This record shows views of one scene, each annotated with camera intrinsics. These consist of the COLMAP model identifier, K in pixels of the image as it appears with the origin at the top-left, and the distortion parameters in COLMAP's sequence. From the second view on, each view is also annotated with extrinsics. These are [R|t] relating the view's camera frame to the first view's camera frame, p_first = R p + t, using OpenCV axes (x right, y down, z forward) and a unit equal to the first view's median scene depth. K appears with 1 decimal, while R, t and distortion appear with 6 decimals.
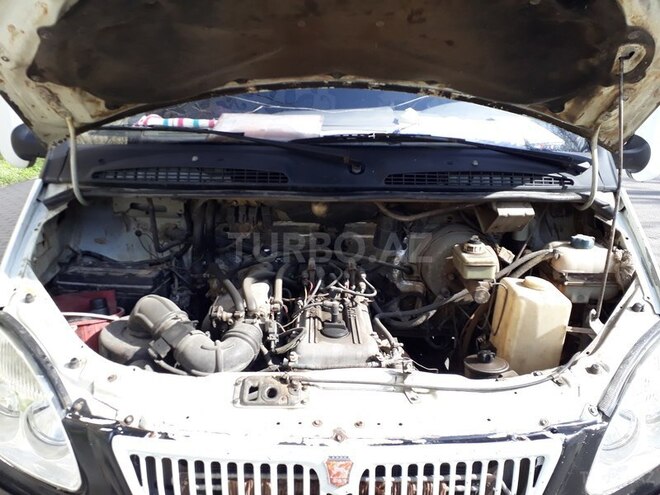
lens RADIAL K [[523.3, 0, 340.3], [0, 523.3, 247.4], [0, 0, 1]] dist [0.055035, -0.001198]
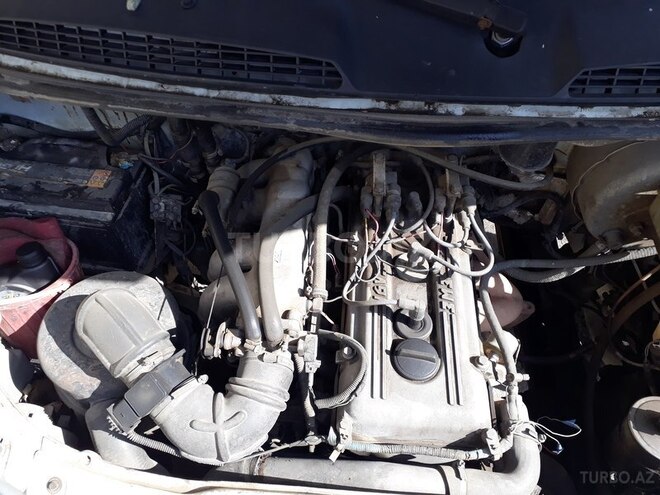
lens RADIAL K [[526.3, 0, 328.9], [0, 526.3, 258.2], [0, 0, 1]] dist [0.069153, -0.121817]
pose [[0.993645, 0.072869, -0.085785, -0.062369], [-0.005285, 0.791512, 0.611131, -0.285475], [0.112432, -0.606794, 0.786867, 0.575245]]
